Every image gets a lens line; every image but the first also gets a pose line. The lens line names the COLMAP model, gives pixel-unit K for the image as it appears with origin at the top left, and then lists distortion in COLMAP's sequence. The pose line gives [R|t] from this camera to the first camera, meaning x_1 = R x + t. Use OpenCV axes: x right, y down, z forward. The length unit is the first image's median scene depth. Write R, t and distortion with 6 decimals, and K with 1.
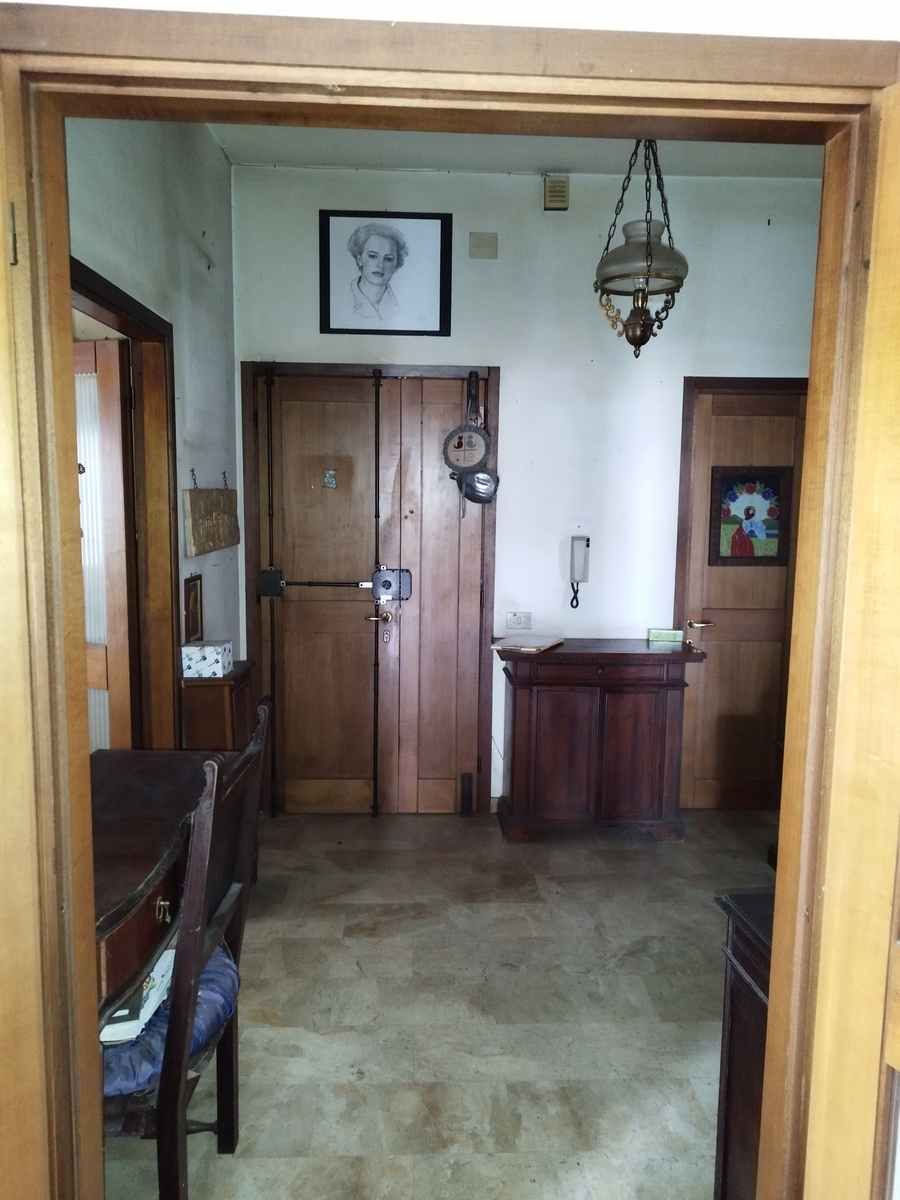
lens RADIAL K [[856.1, 0, 446.1], [0, 856.1, 604.7], [0, 0, 1]] dist [0.027575, -0.012592]
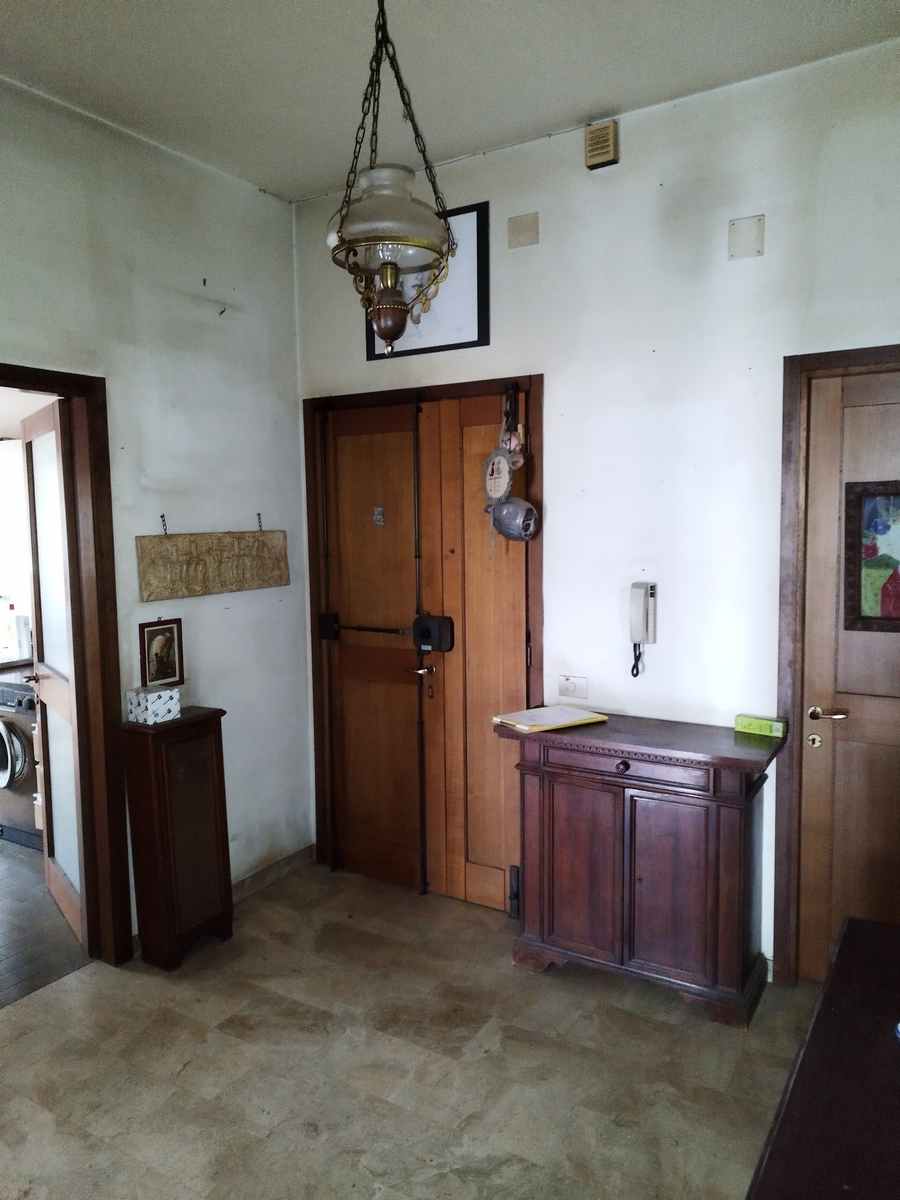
lens RADIAL K [[856.1, 0, 450.7], [0, 856.1, 601.4], [0, 0, 1]] dist [0.027575, -0.012592]
pose [[0.833642, 0.030131, -0.551483, 0.454682], [-0.043921, 0.998965, -0.011813, -0.049151], [0.550557, 0.034069, 0.834102, 0.286343]]
